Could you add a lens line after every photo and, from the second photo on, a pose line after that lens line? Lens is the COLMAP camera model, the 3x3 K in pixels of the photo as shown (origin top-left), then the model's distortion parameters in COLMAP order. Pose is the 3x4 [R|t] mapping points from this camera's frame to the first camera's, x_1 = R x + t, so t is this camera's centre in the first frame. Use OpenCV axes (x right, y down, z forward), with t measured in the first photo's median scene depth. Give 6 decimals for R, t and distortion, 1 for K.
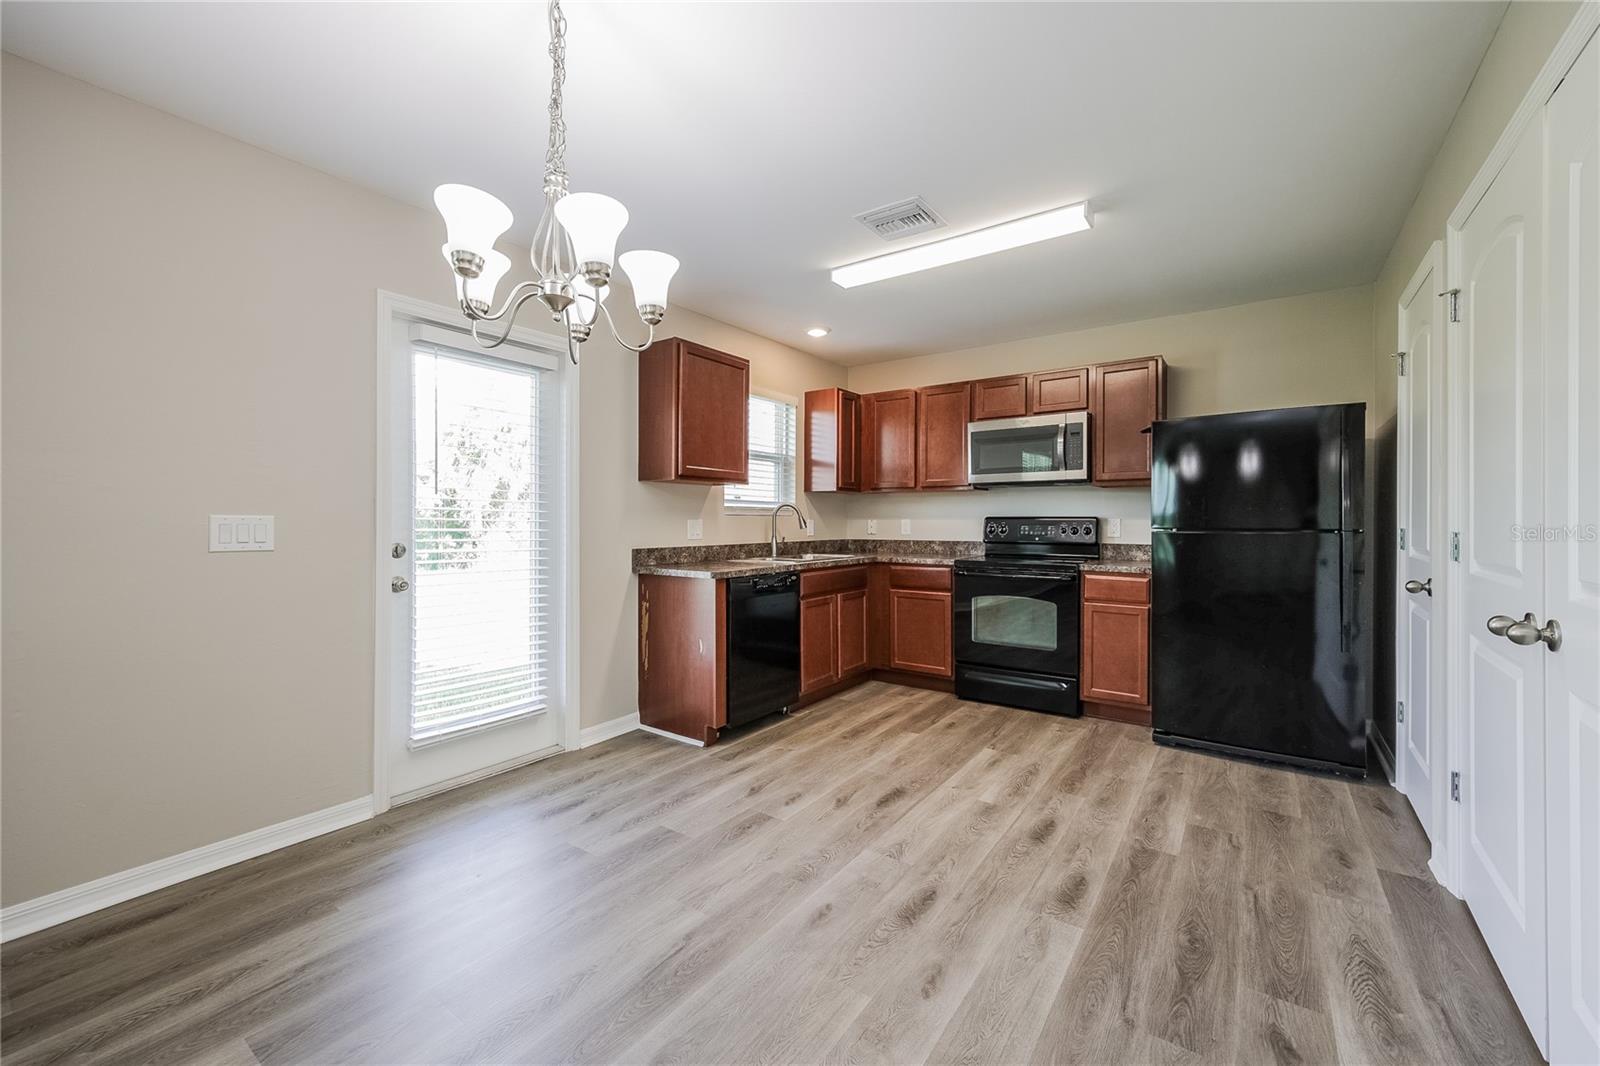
lens RADIAL K [[637.8, 0, 797.0], [0, 637.8, 516.5], [0, 0, 1]] dist [0.003029, 0.000578]
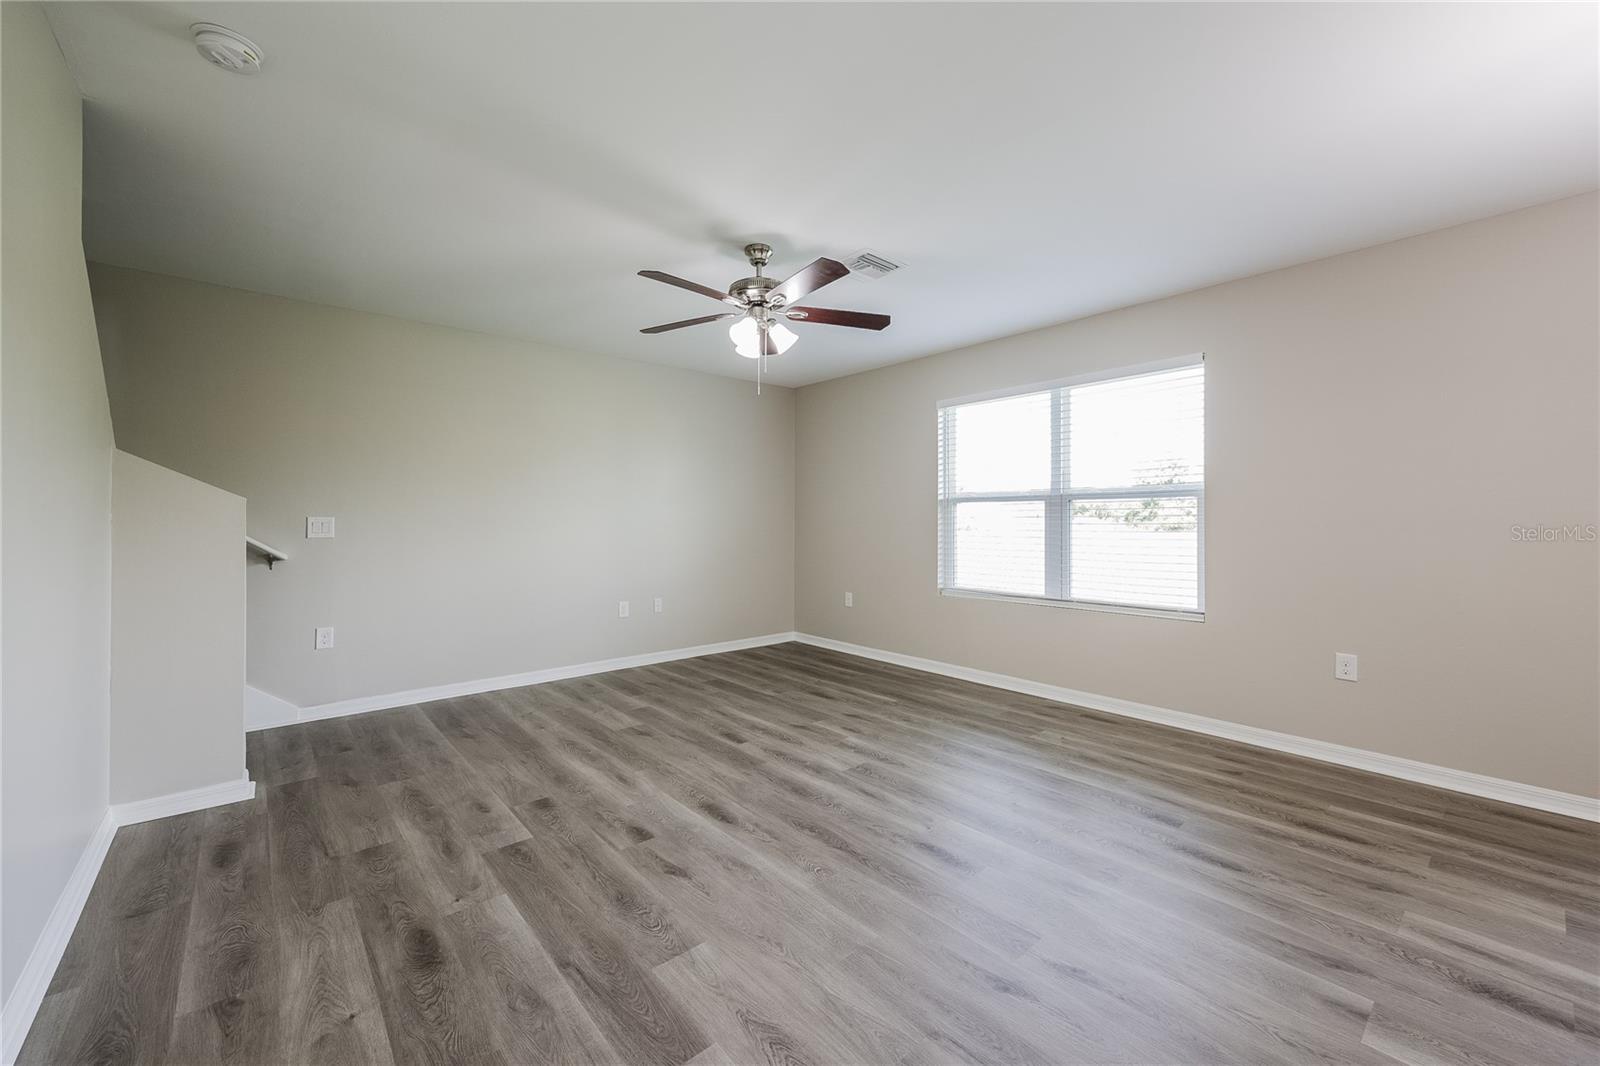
lens RADIAL K [[637.8, 0, 795.7], [0, 637.8, 517.8], [0, 0, 1]] dist [0.003029, 0.000578]
pose [[-0.238414, -0.004095, -0.971155, 0.256881], [0.009880, 0.999929, -0.006641, -0.001039], [0.971113, -0.011178, -0.238357, -0.069357]]
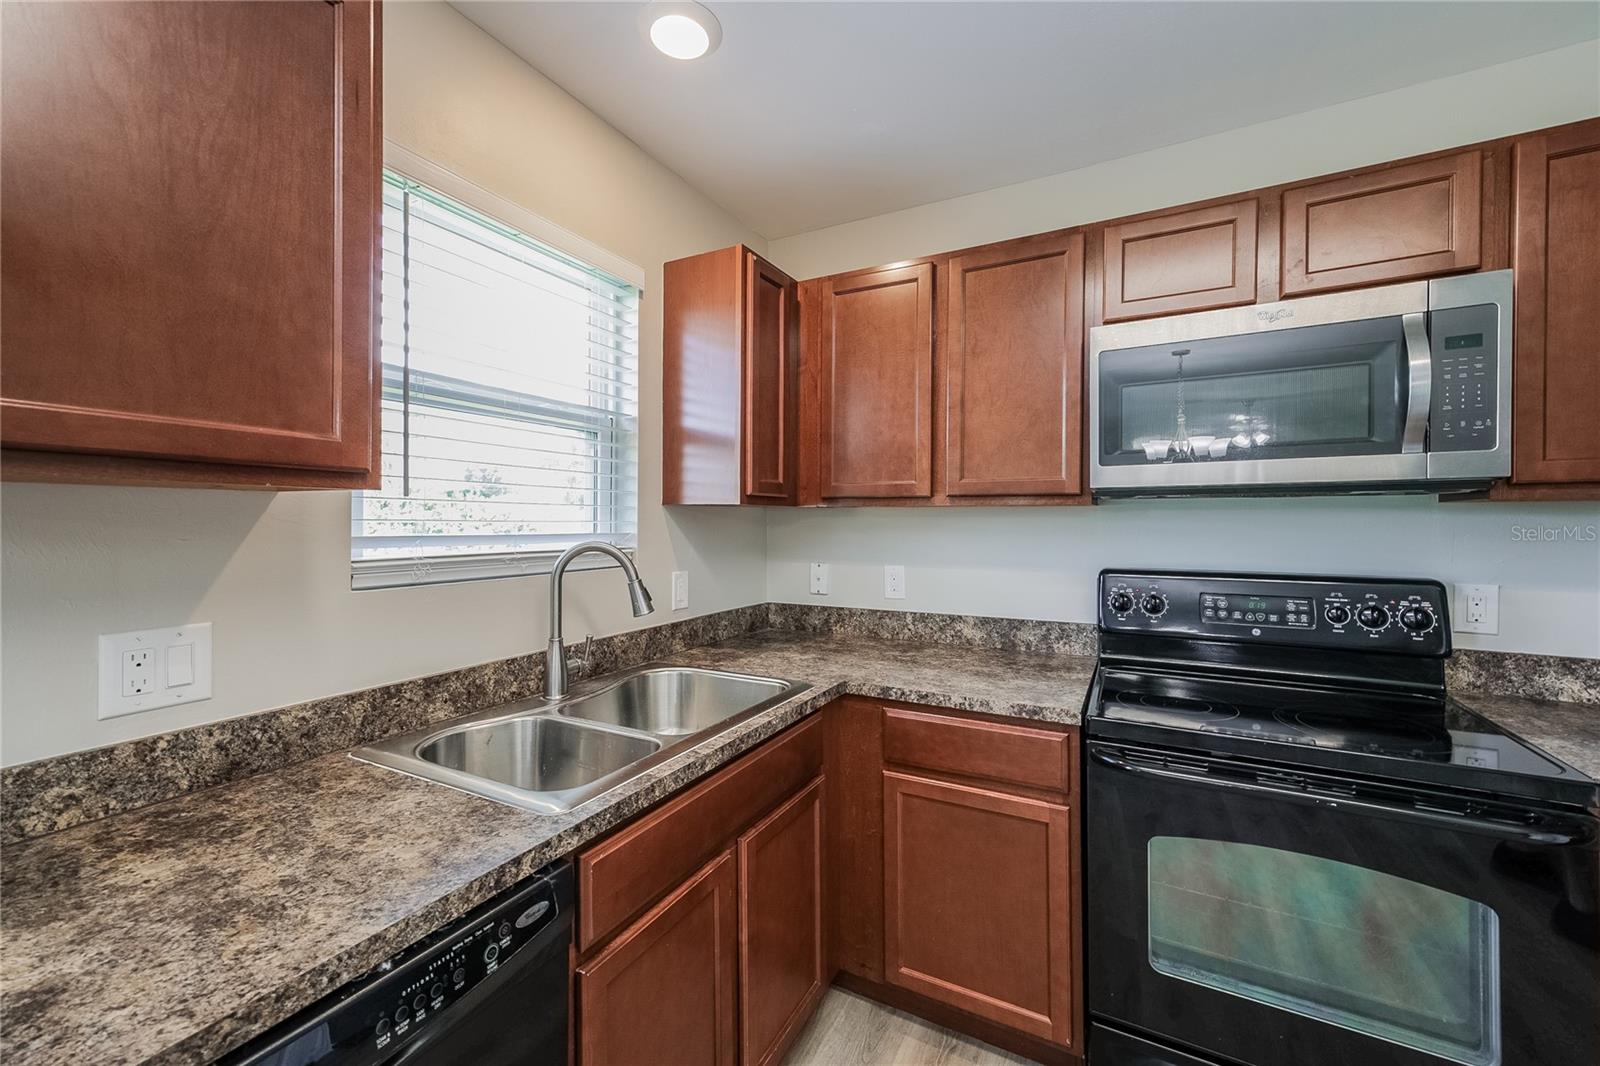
lens RADIAL K [[637.8, 0, 799.9], [0, 637.8, 521.4], [0, 0, 1]] dist [0.003029, 0.000578]
pose [[0.990800, -0.002110, 0.135315, 0.047342], [0.001065, 0.999969, 0.007796, -0.034593], [-0.135328, -0.007580, 0.990772, 0.638486]]
